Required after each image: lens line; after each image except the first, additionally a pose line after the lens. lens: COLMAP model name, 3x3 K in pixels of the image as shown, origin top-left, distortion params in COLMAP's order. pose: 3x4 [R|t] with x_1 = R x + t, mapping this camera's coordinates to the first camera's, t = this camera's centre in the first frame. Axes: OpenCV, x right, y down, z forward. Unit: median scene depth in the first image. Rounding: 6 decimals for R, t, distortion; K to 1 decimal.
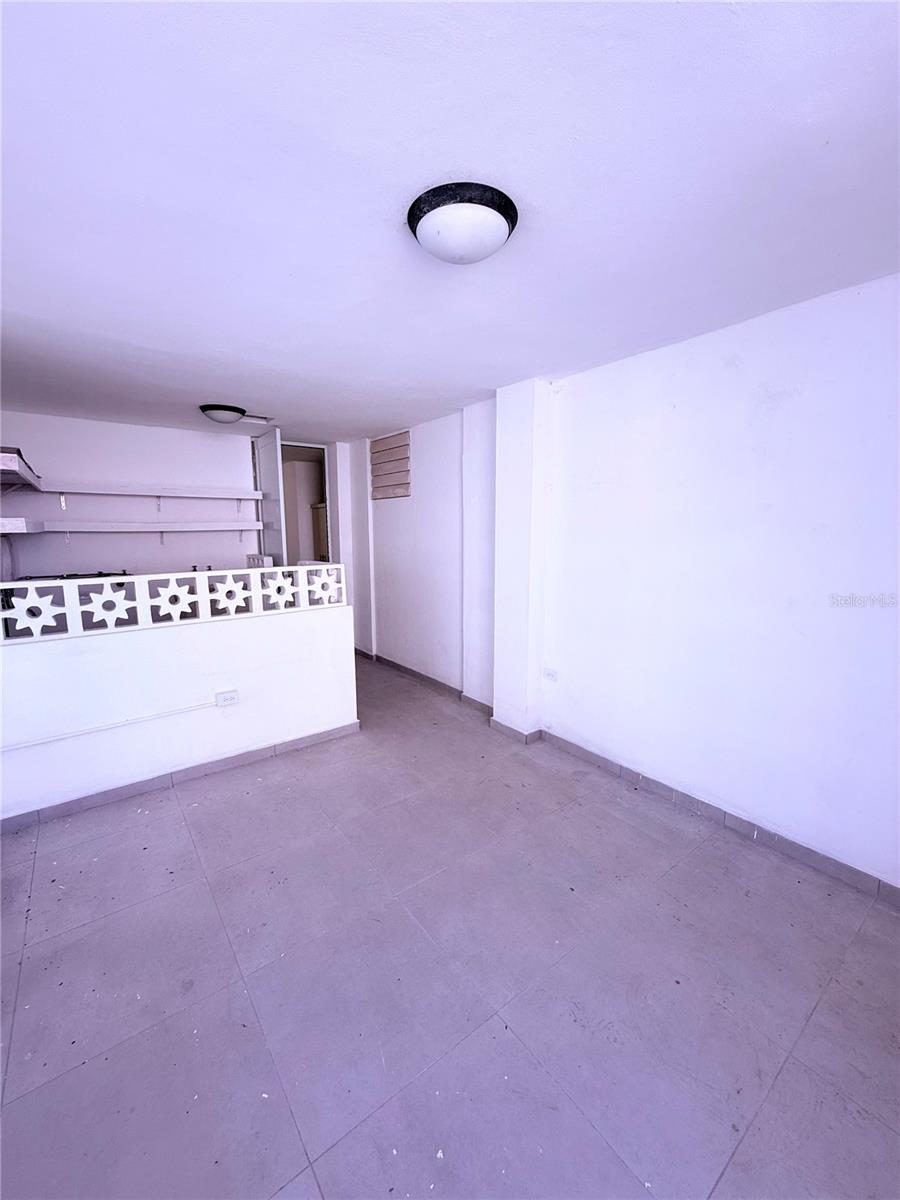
lens RADIAL K [[475.1, 0, 443.6], [0, 475.1, 611.8], [0, 0, 1]] dist [-0.000363, -0.000019]
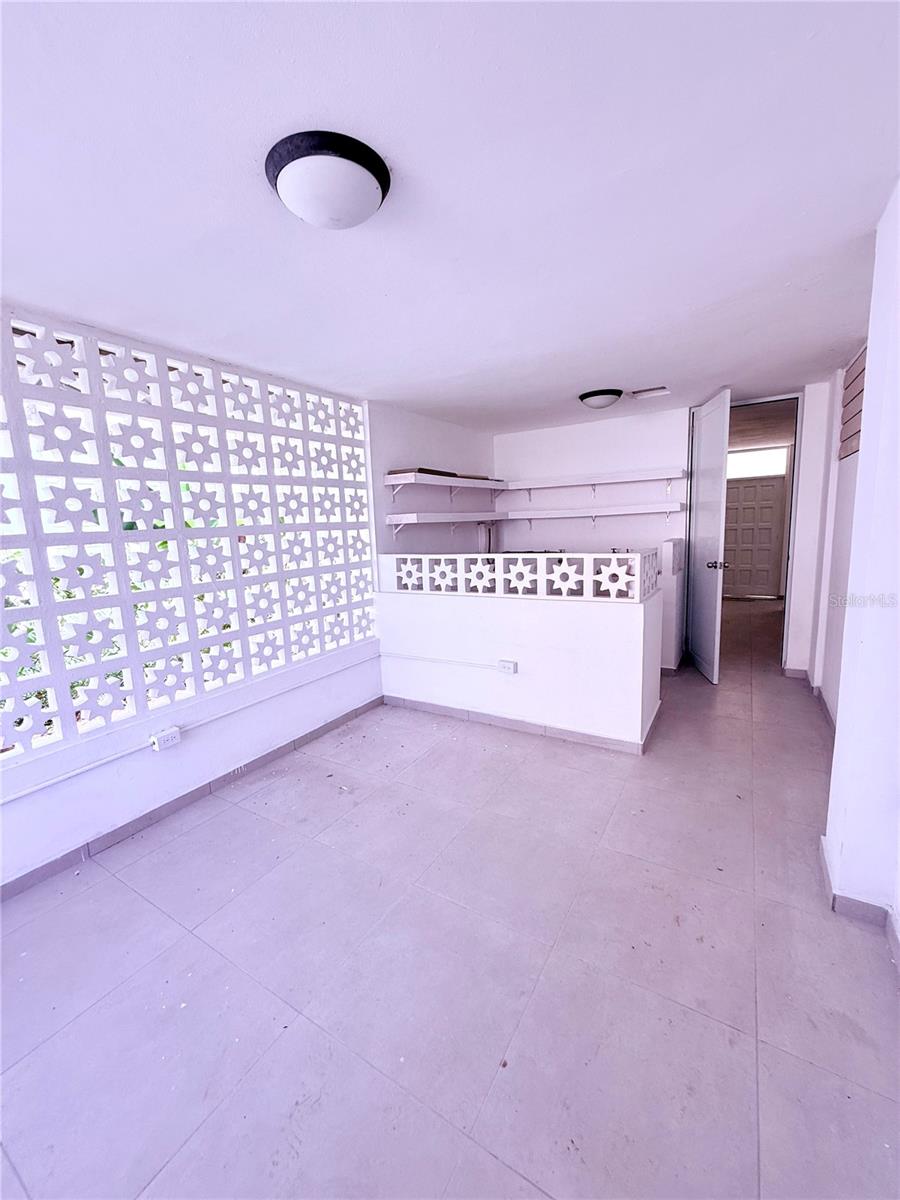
lens RADIAL K [[479.3, 0, 448.0], [0, 479.3, 597.2], [0, 0, 1]] dist [0.001149, 0.000156]
pose [[0.366980, 0.136964, -0.920090, 0.450775], [-0.120127, 0.987797, 0.099130, -0.067309], [0.922440, 0.074149, 0.378955, 0.365291]]
